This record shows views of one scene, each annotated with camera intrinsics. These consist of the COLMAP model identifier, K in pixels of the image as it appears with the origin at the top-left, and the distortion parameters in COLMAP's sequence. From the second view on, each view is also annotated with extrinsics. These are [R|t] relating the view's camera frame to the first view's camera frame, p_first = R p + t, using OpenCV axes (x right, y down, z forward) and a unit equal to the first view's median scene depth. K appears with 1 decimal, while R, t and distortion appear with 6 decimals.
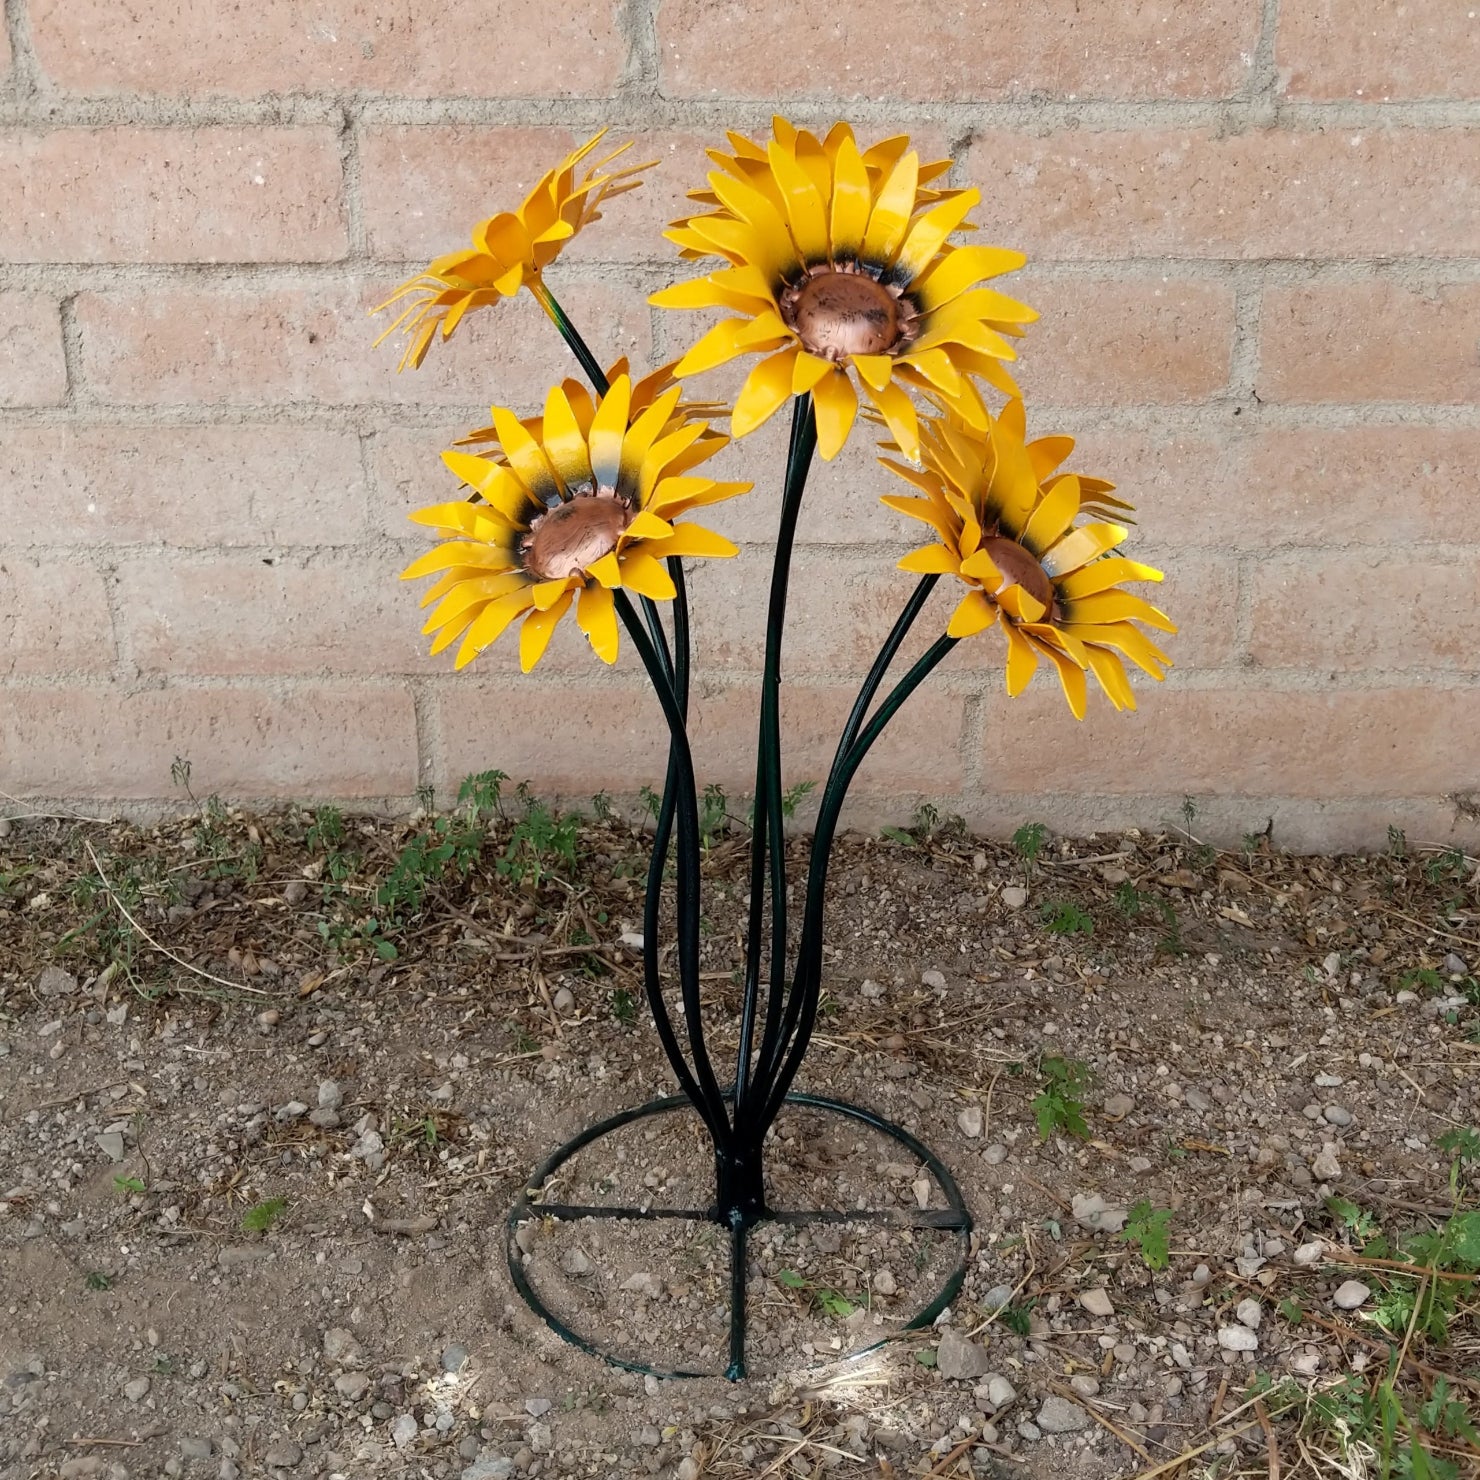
lens RADIAL K [[1856.0, 0, 769.0], [0, 1856.0, 610.7], [0, 0, 1]] dist [0.163950, -0.509077]
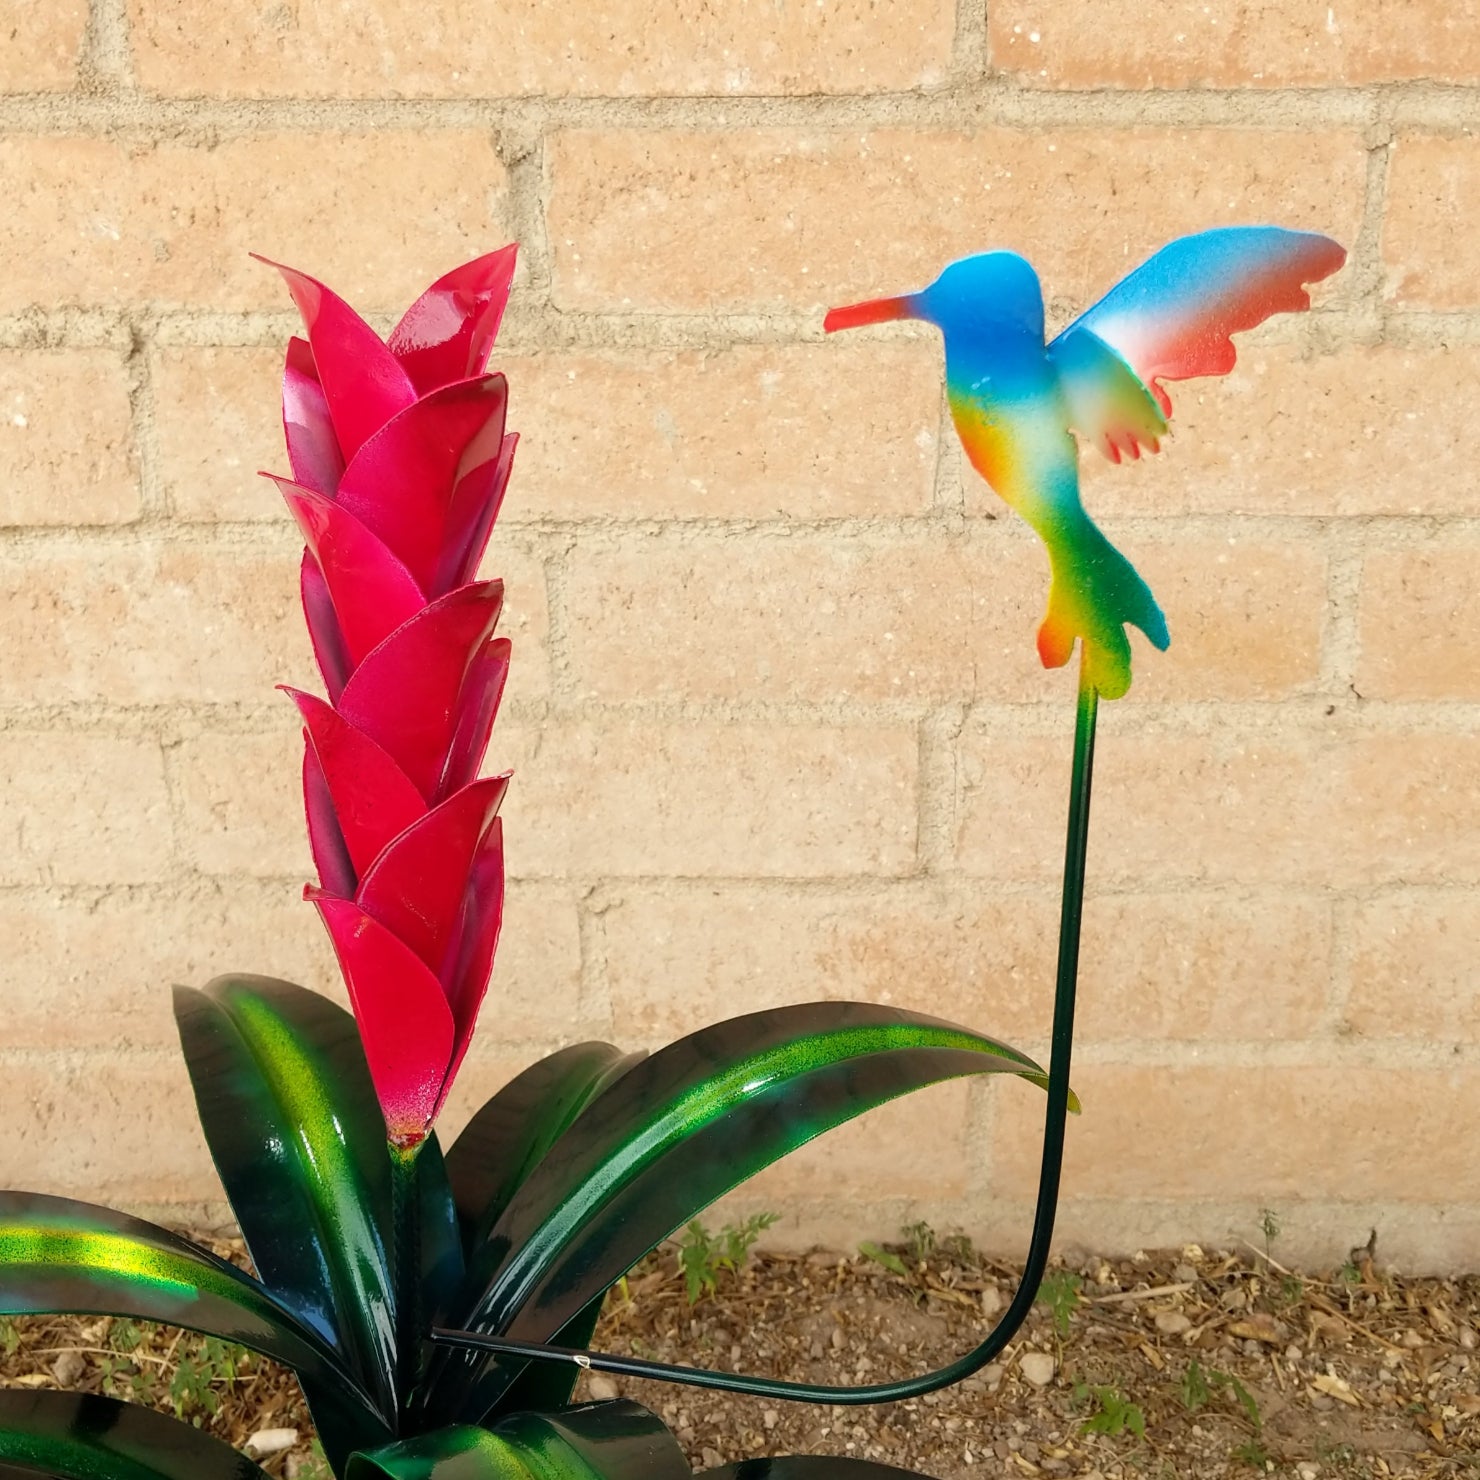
lens RADIAL K [[1998.5, 0, 727.2], [0, 1998.5, 658.4], [0, 0, 1]] dist [0.196402, -0.696149]
pose [[0.999908, -0.003364, -0.013150, 0.020737], [0.003107, 0.999805, -0.019498, -0.116667], [0.013213, 0.019456, 0.999723, 0.196486]]
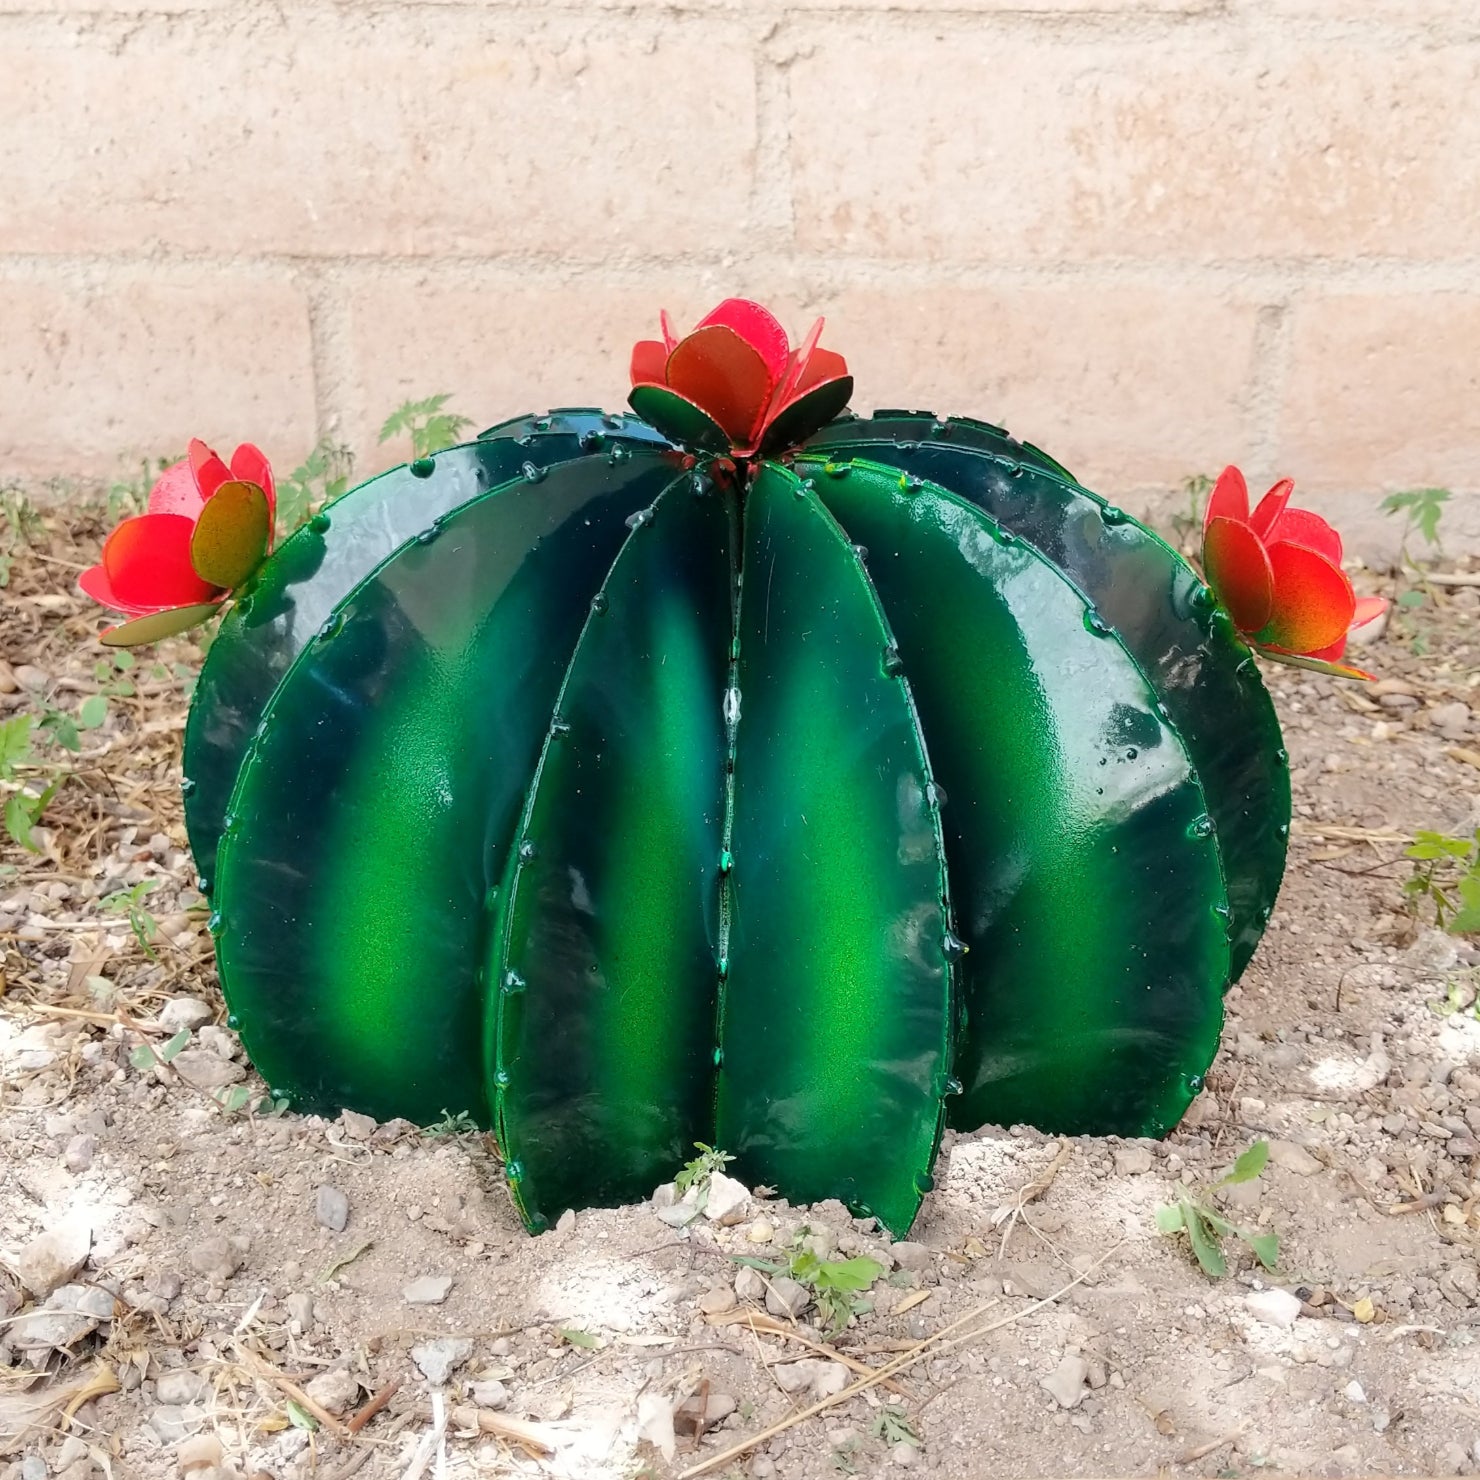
lens RADIAL K [[2104.6, 0, 724.8], [0, 2104.6, 733.9], [0, 0, 1]] dist [0.108813, -0.341399]
pose [[0.999664, 0.015617, -0.020691, -0.048112], [-0.014766, 0.999064, 0.040658, 0.168434], [0.021307, -0.040338, 0.998959, 0.366808]]
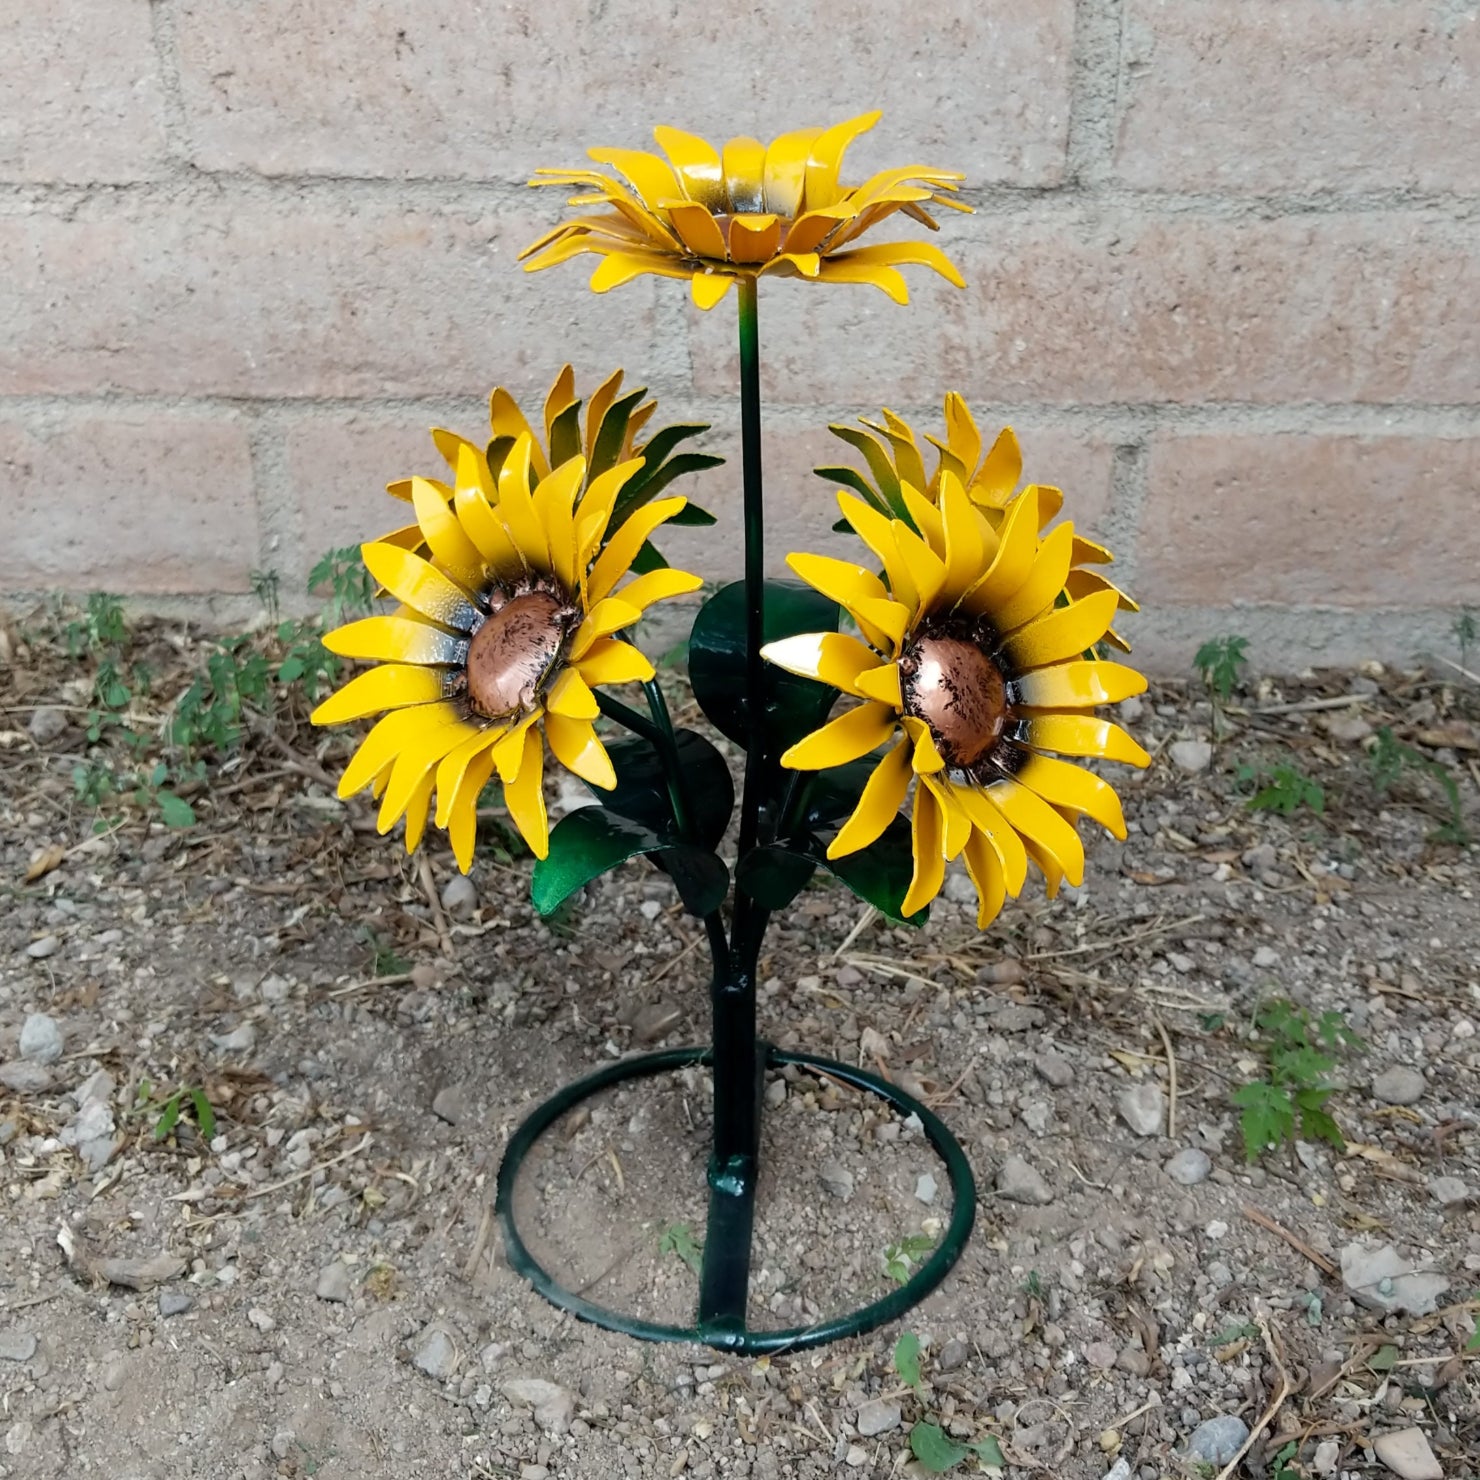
lens RADIAL K [[2103.7, 0, 742.9], [0, 2103.7, 666.3], [0, 0, 1]] dist [0.192082, -0.655832]
pose [[0.999427, 0.016551, -0.029528, 0.002020], [-0.014443, 0.997427, 0.070226, 0.078590], [0.030614, -0.069759, 0.997094, 0.299369]]
